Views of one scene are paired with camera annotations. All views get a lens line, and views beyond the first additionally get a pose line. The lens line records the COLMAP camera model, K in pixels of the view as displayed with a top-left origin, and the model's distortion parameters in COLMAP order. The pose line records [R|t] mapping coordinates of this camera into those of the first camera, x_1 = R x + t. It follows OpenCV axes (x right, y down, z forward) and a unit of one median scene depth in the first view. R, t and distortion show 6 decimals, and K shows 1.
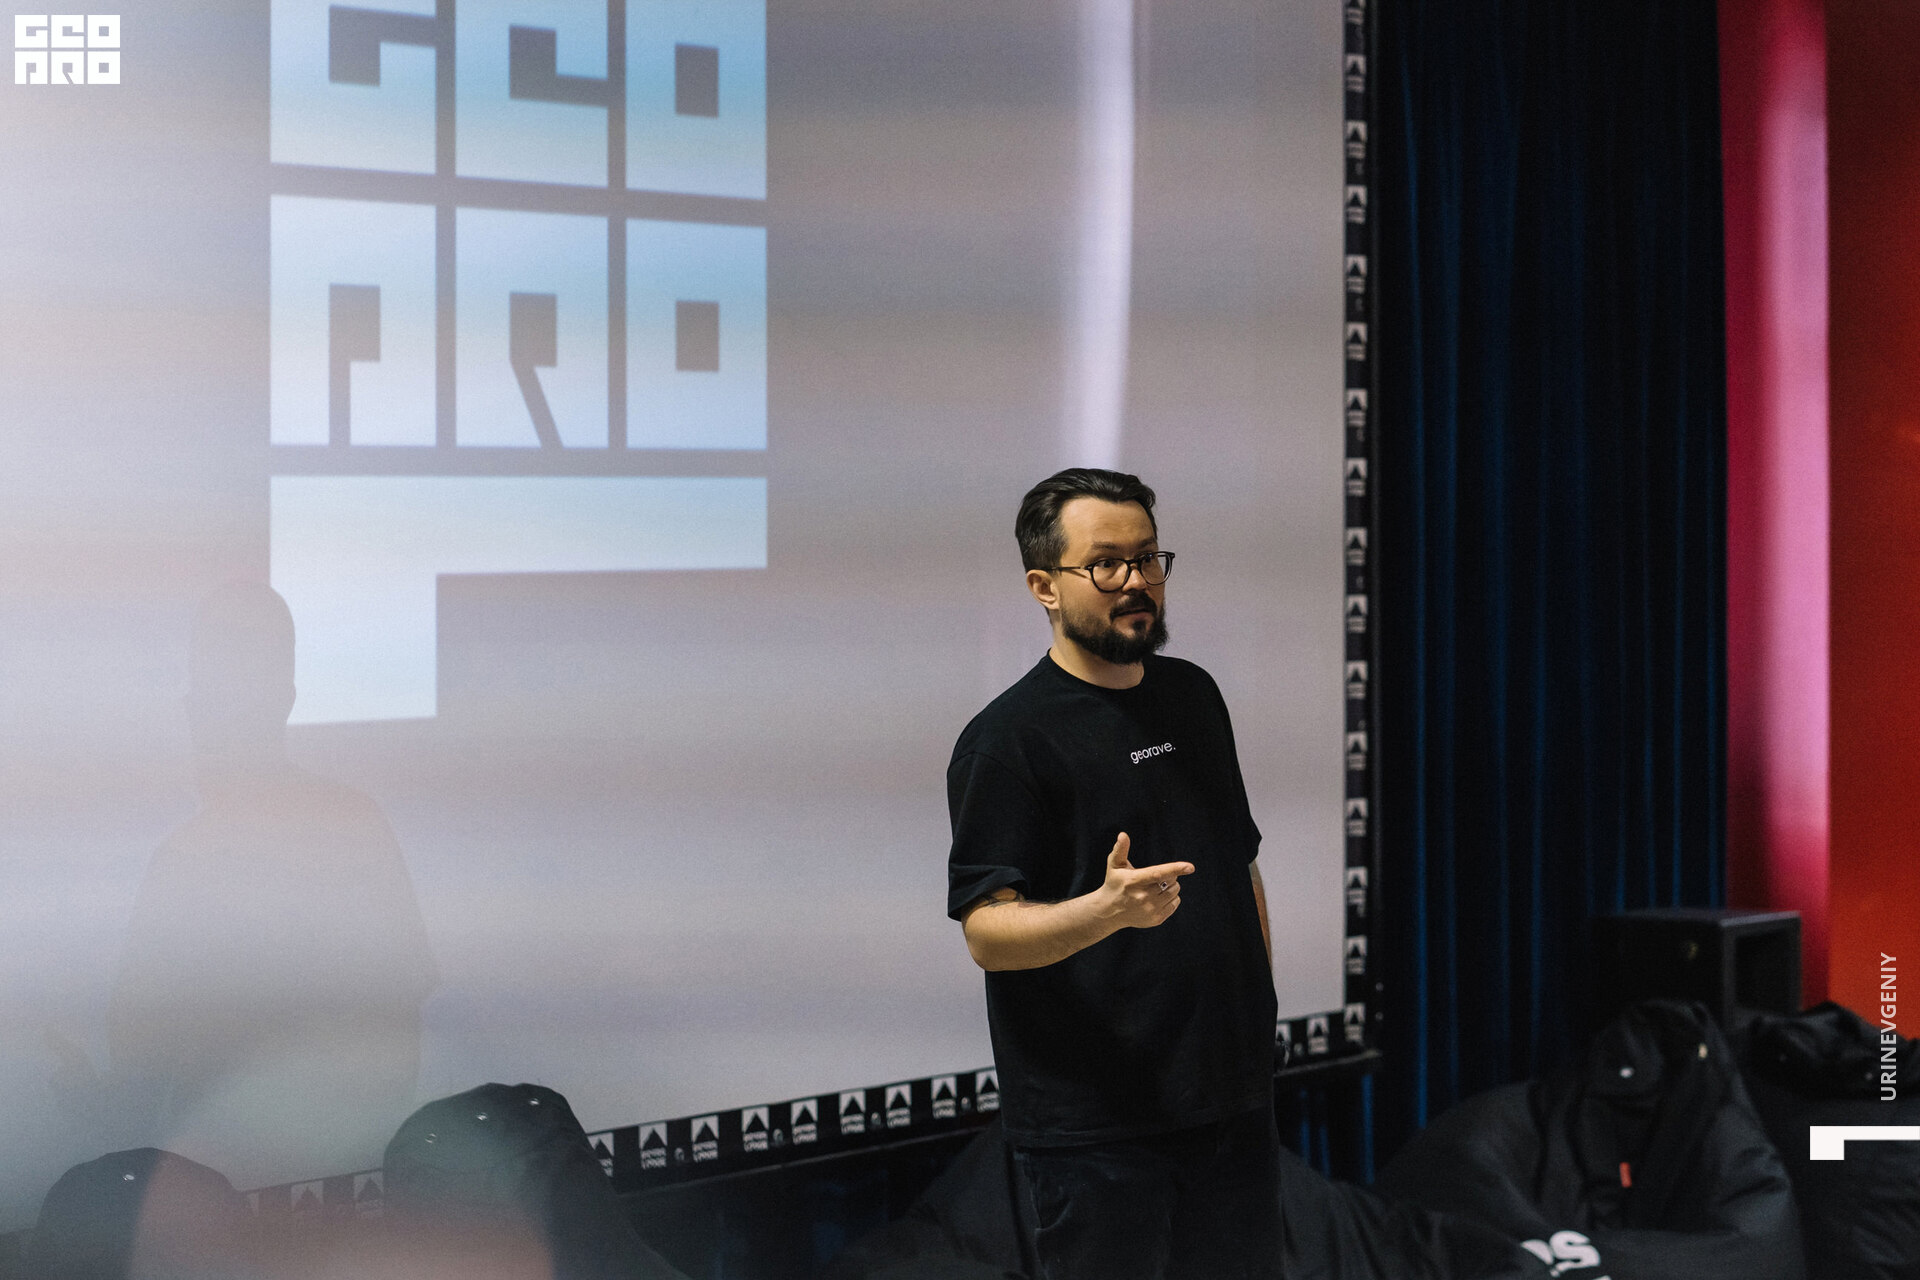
lens RADIAL K [[5154.7, 0, 960.0], [0, 5154.7, 640.0], [0, 0, 1]] dist [0.006536, -0.195517]
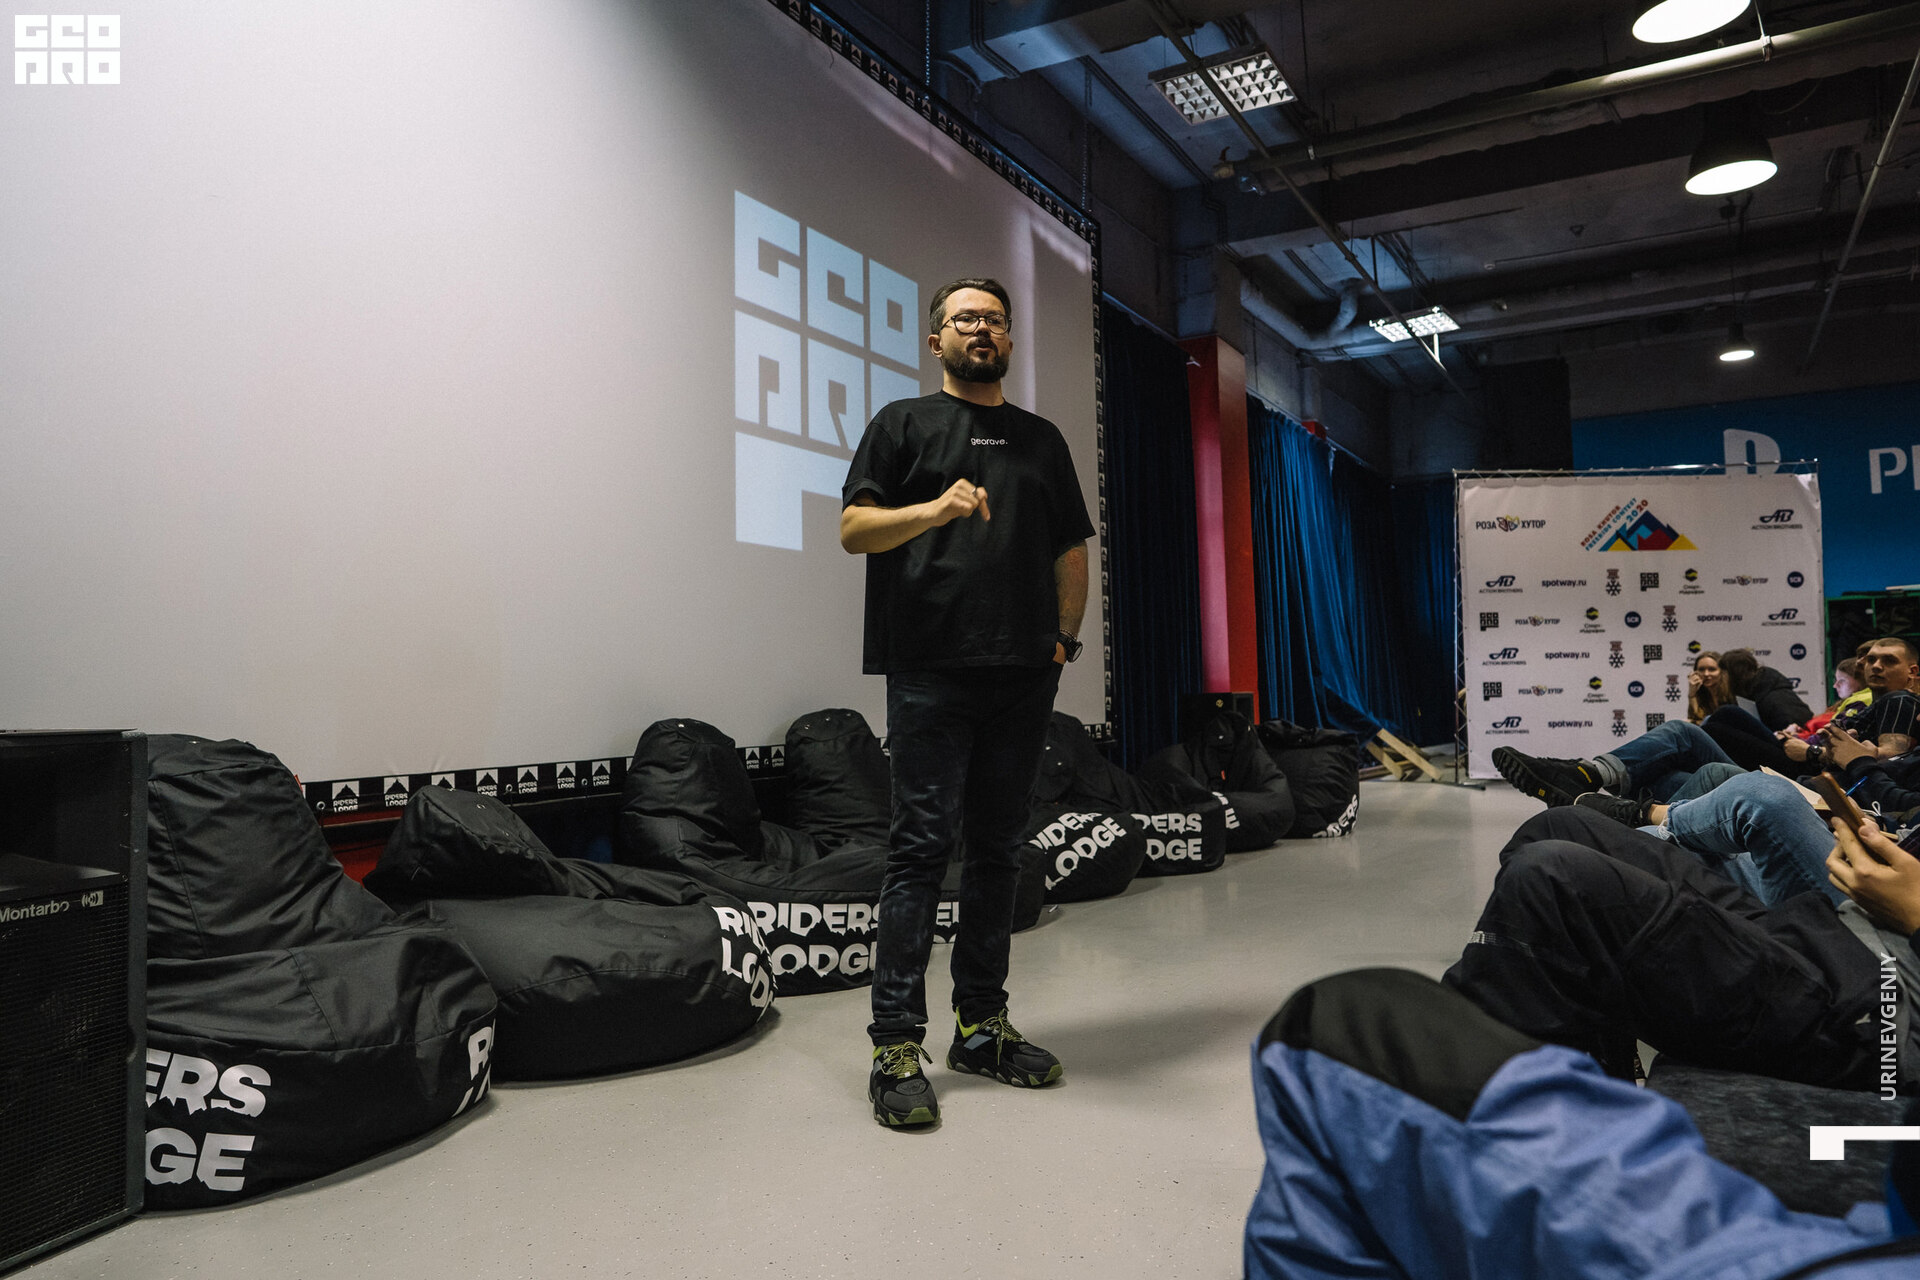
lens RADIAL K [[1323.2, 0, 961.7], [0, 1323.2, 623.1], [0, 0, 1]] dist [-0.038248, 0.051923]
pose [[0.994562, -0.015329, 0.103009, -0.087606], [0.024407, 0.995869, -0.087462, 0.096085], [-0.101243, 0.089501, 0.990828, 0.385669]]
